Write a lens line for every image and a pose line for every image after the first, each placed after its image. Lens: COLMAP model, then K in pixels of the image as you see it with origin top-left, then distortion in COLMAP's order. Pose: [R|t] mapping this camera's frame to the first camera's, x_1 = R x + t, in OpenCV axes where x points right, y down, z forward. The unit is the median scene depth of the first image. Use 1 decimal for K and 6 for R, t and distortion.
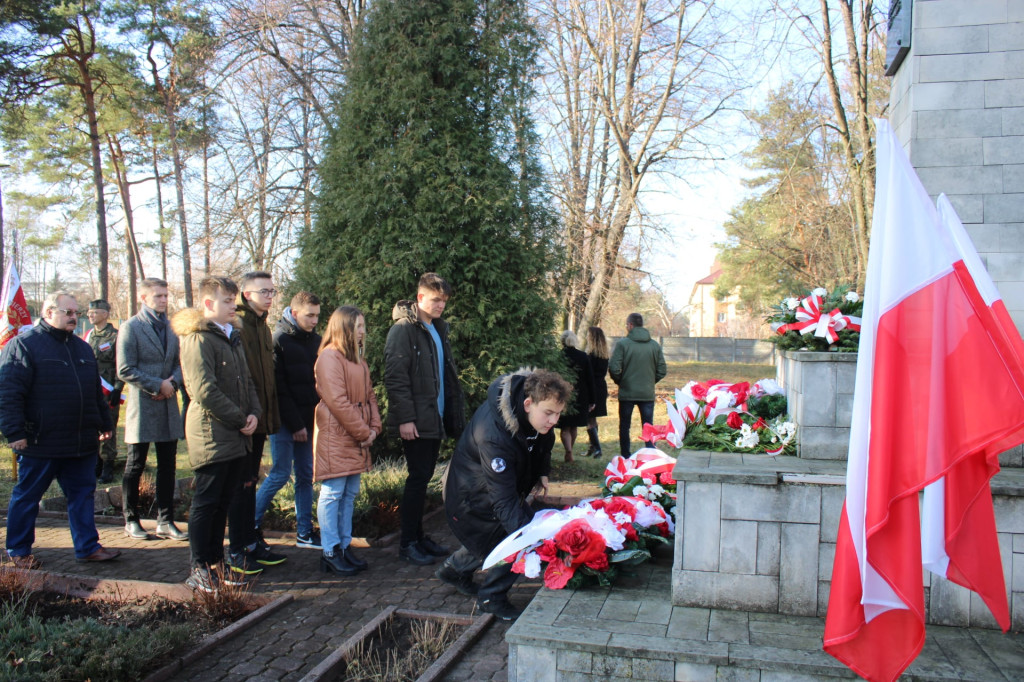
lens RADIAL K [[878.7, 0, 506.1], [0, 878.7, 334.5], [0, 0, 1]] dist [-0.157513, 0.147528]
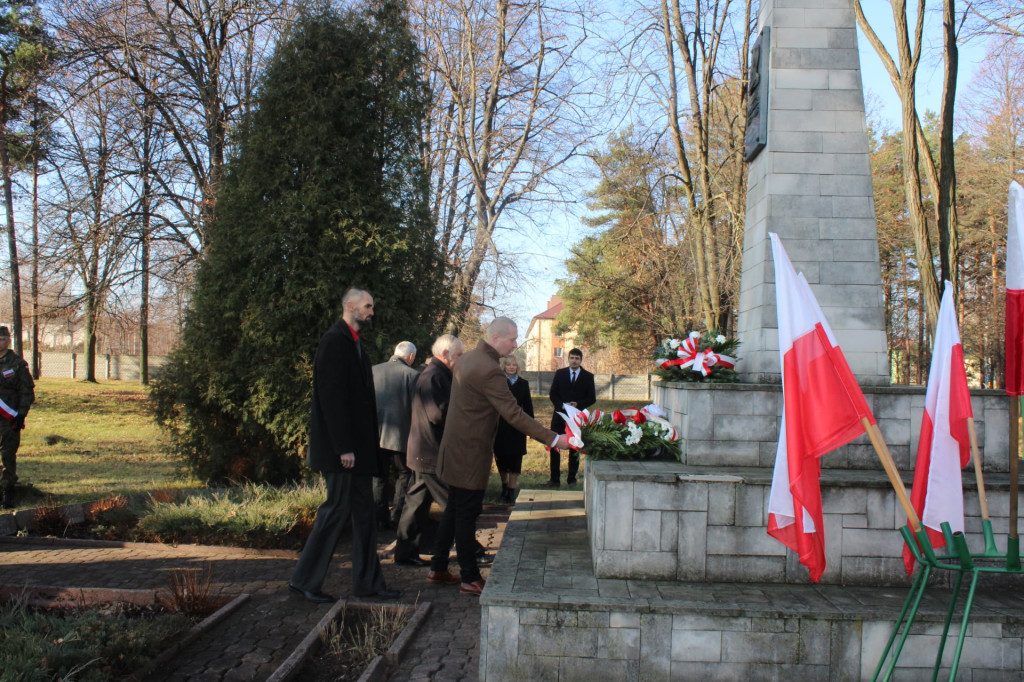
lens RADIAL K [[901.0, 0, 503.4], [0, 901.0, 331.9], [0, 0, 1]] dist [-0.158014, 0.152392]
pose [[0.982743, 0.018552, 0.184041, -0.080231], [-0.011190, 0.999098, -0.040961, 0.001522], [-0.184635, 0.038195, 0.982065, -0.119742]]
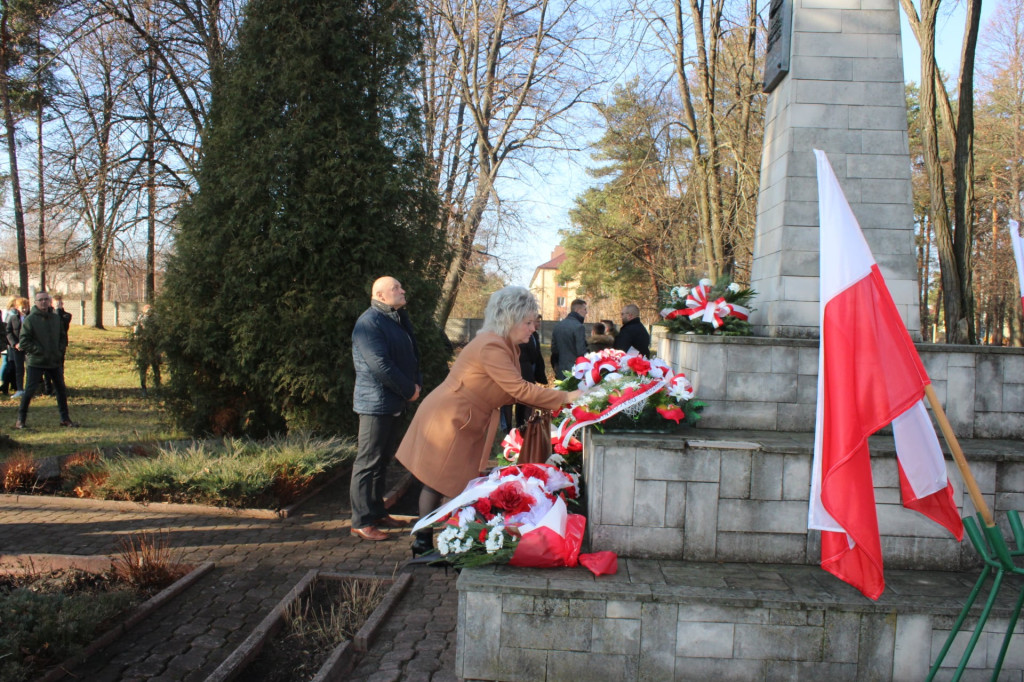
lens RADIAL K [[876.2, 0, 505.6], [0, 876.2, 334.9], [0, 0, 1]] dist [-0.158792, 0.147454]
pose [[0.983125, 0.015840, 0.182249, -0.054276], [-0.019769, 0.999609, 0.019765, 0.001175], [-0.181864, -0.023034, 0.983054, -0.038662]]
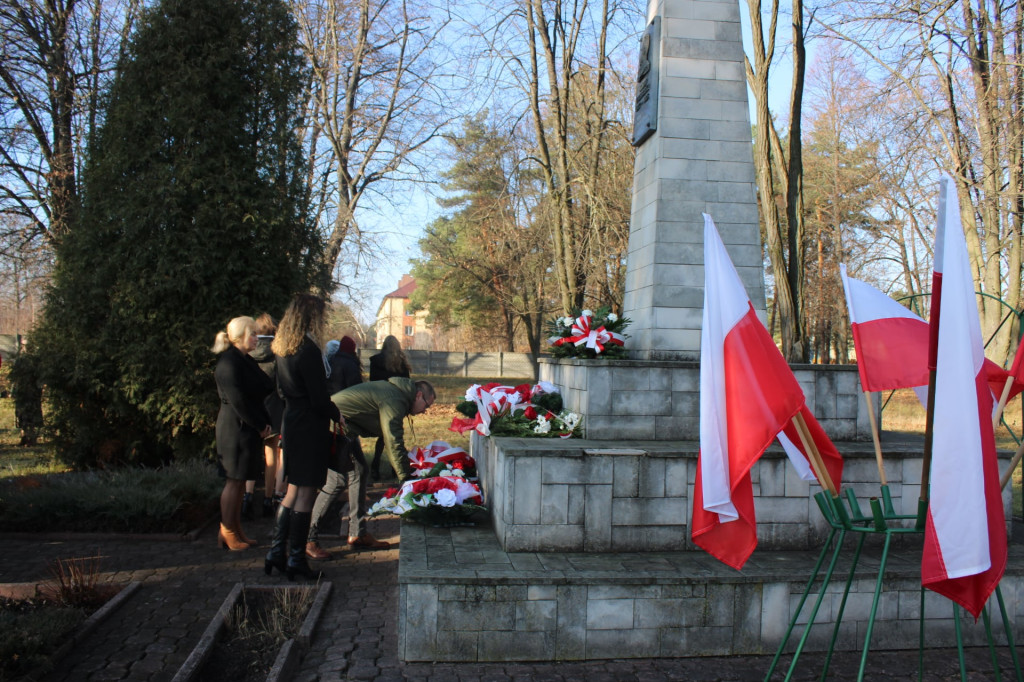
lens RADIAL K [[883.2, 0, 504.5], [0, 883.2, 333.3], [0, 0, 1]] dist [-0.159295, 0.150773]
pose [[0.936748, 0.013521, 0.349743, -0.114537], [-0.008063, 0.999822, -0.017059, 0.002286], [-0.349911, 0.013160, 0.936690, -0.100517]]
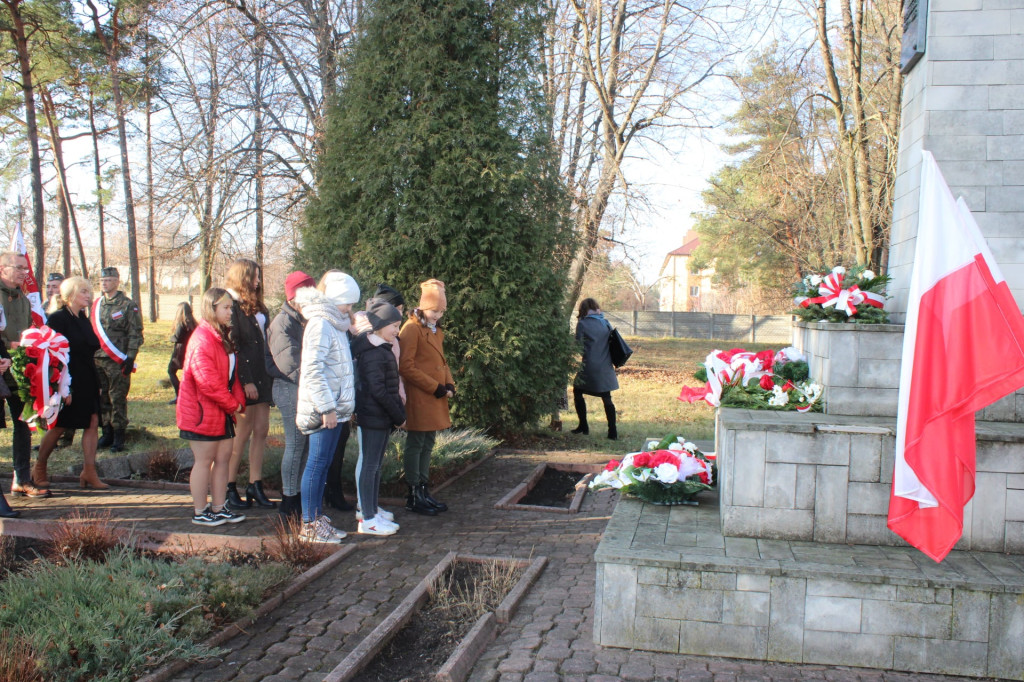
lens RADIAL K [[956.3, 0, 503.7], [0, 956.3, 331.4], [0, 0, 1]] dist [-0.150888, 0.160253]
pose [[0.998806, 0.008334, 0.048130, -0.070779], [-0.009519, 0.999656, 0.024449, 0.002633], [-0.047910, -0.024877, 0.998542, -0.109103]]
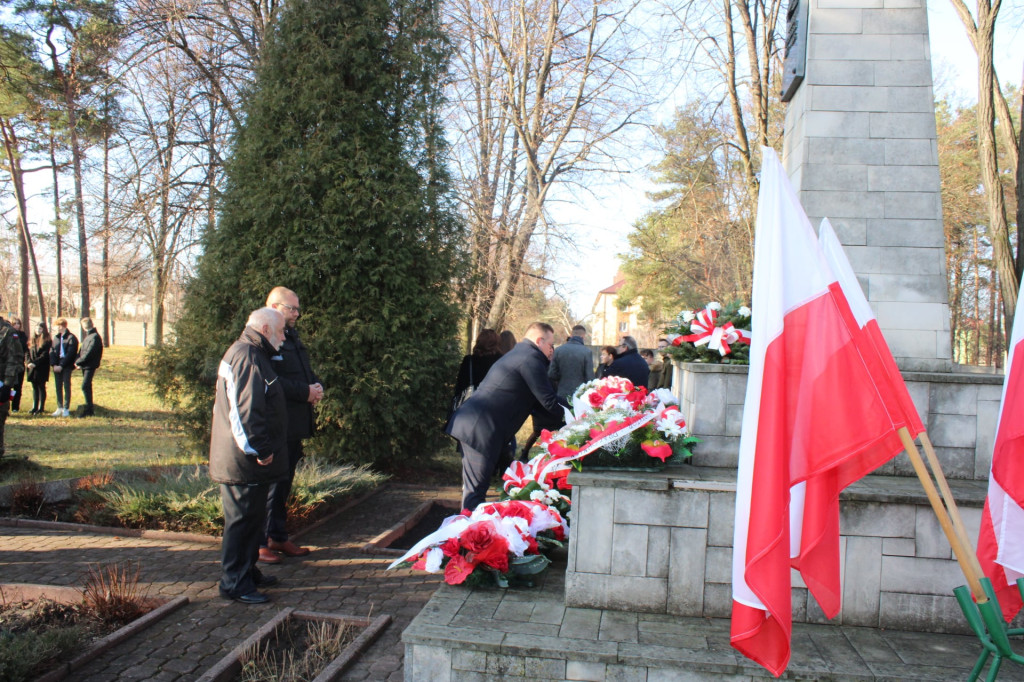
lens RADIAL K [[876.2, 0, 505.6], [0, 876.2, 334.9], [0, 0, 1]] dist [-0.158792, 0.147454]
pose [[0.993750, 0.026060, 0.108543, 0.000607], [-0.025492, 0.999653, -0.006610, -0.000597], [-0.108678, 0.003801, 0.994070, -0.007524]]
